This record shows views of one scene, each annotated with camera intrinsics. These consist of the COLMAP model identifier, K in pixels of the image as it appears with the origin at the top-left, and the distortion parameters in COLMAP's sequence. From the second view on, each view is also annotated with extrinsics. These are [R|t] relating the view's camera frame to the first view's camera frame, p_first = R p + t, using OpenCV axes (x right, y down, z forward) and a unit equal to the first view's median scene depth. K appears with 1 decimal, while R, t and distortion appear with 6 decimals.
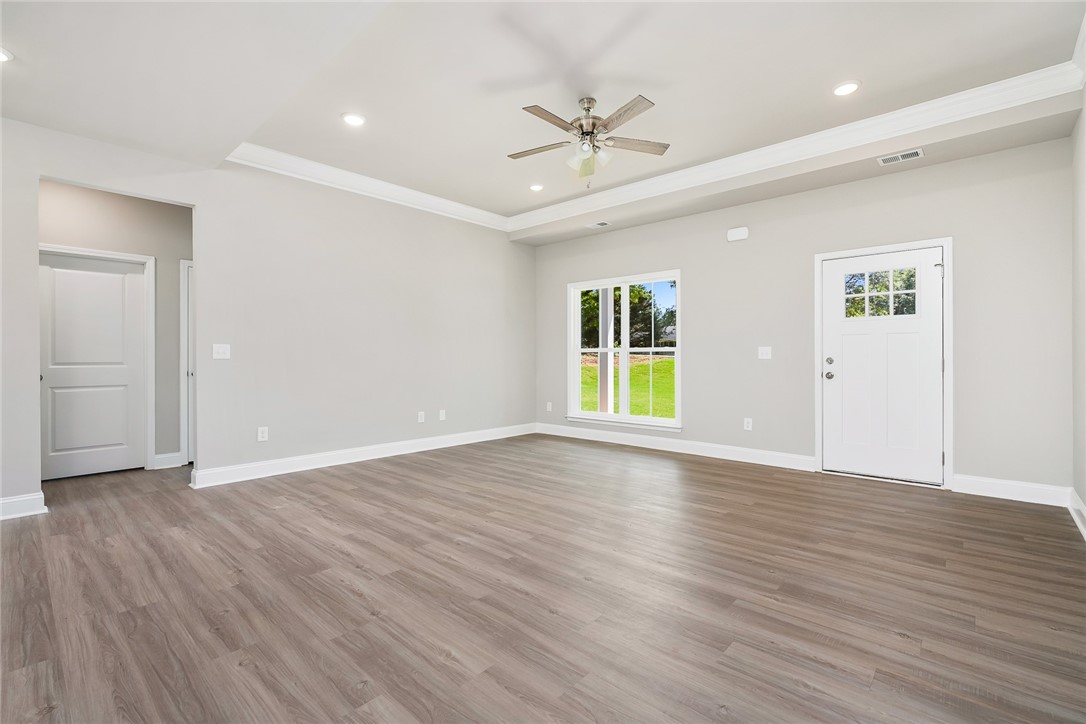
lens RADIAL K [[487.4, 0, 540.9], [0, 487.4, 355.0], [0, 0, 1]] dist [-0.008131, 0.000377]
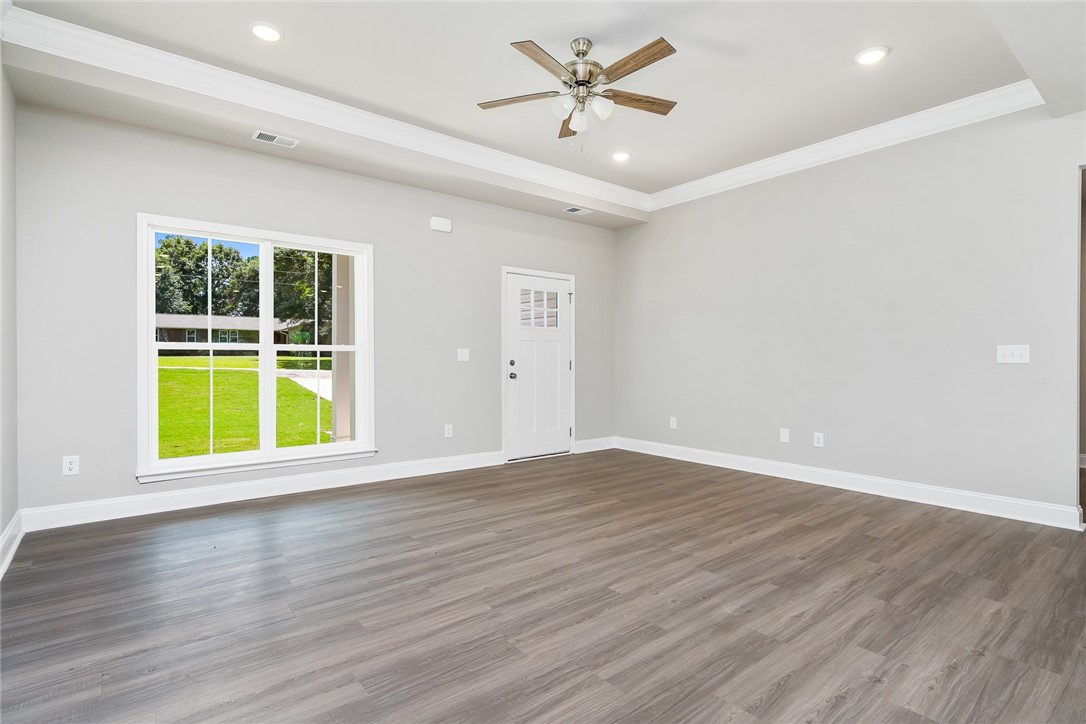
lens RADIAL K [[542.3, 0, 543.0], [0, 542.3, 362.0], [0, 0, 1]] dist [-0.004097, 0.000851]
pose [[0.145941, -0.002873, 0.989289, -0.940529], [-0.006985, 0.999968, 0.003935, 0.006599], [-0.989269, -0.007485, 0.145916, 1.088159]]
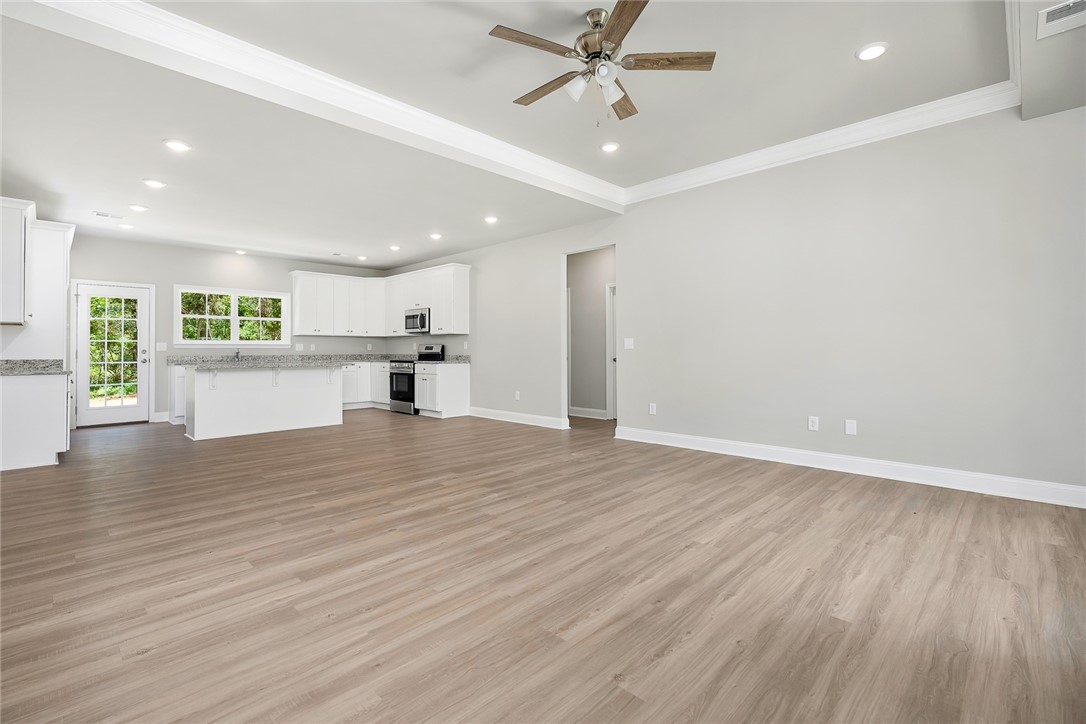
lens RADIAL K [[487.4, 0, 540.9], [0, 487.4, 355.0], [0, 0, 1]] dist [-0.008131, 0.000377]
pose [[-0.037703, 0.010831, -0.999230, 0.994676], [0.007965, 0.999913, 0.010538, 0.010603], [0.999257, -0.007562, -0.037786, 1.093833]]
